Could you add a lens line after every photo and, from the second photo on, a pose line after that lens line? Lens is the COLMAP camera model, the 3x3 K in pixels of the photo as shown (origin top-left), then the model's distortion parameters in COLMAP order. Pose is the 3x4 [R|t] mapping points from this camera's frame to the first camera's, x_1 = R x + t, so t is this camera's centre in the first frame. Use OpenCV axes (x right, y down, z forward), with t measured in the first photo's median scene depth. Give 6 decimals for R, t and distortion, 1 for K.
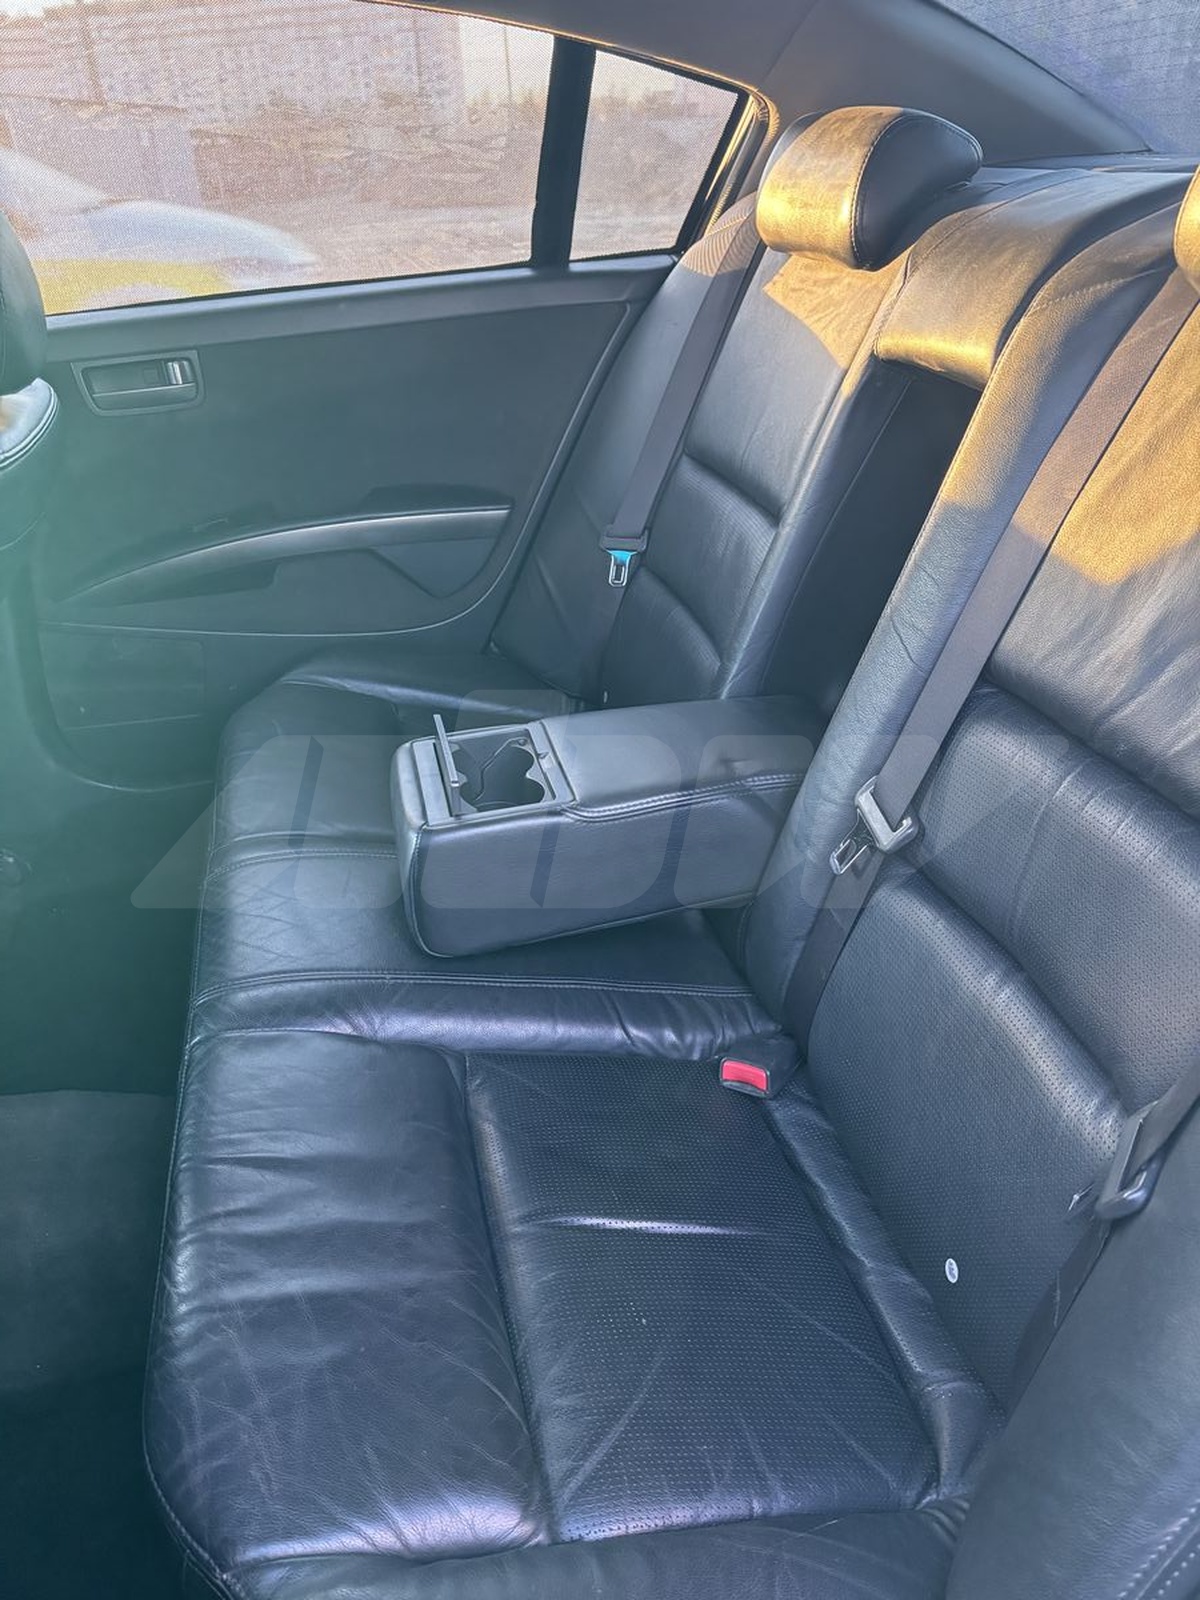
lens RADIAL K [[1228.7, 0, 608.3], [0, 1228.7, 798.6], [0, 0, 1]] dist [0.083793, -0.086870]
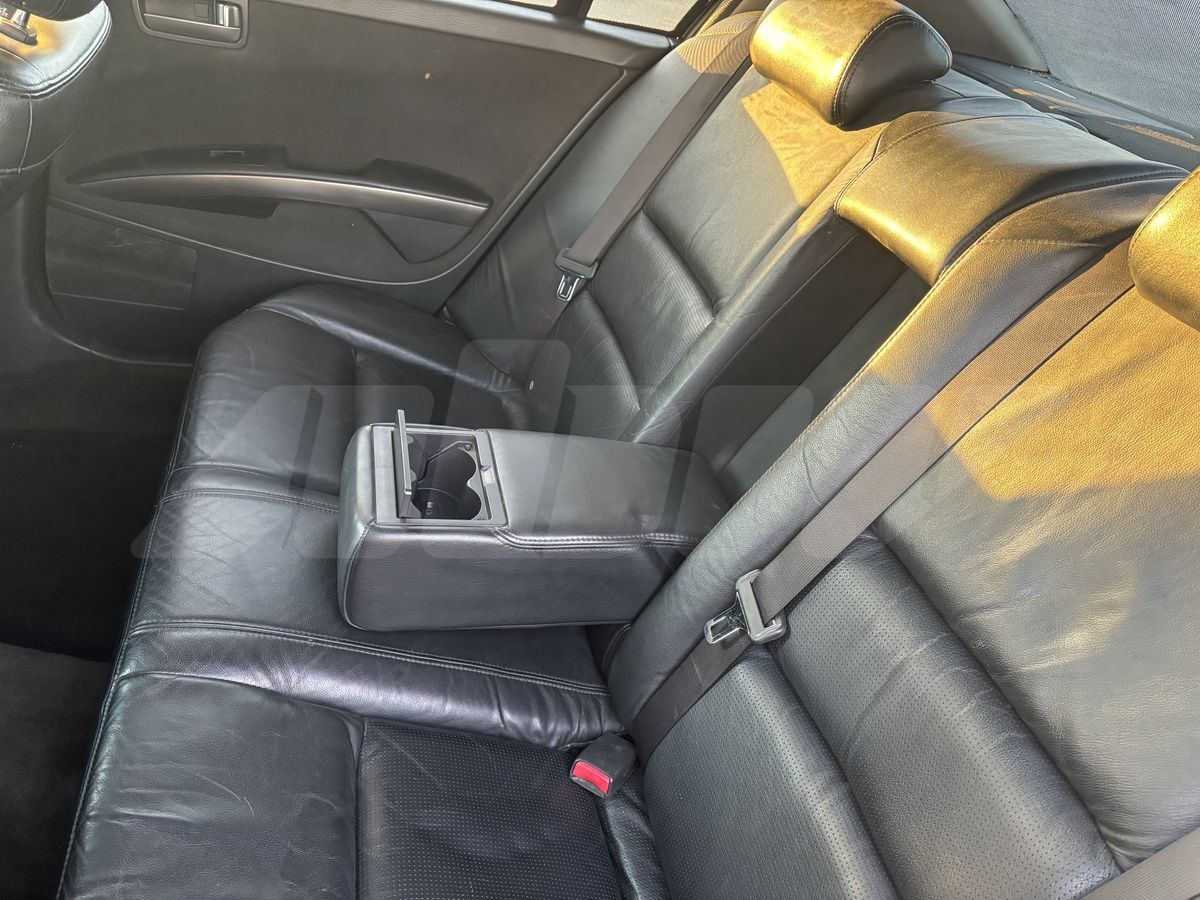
lens RADIAL K [[905.3, 0, 600.0], [0, 905.3, 450.0], [0, 0, 1]] dist [0.075625, -0.085055]
pose [[0.961767, 0.225826, 0.154942, -0.087257], [-0.238804, 0.968486, 0.070760, -0.142440], [-0.134080, -0.105056, 0.985386, 0.138784]]
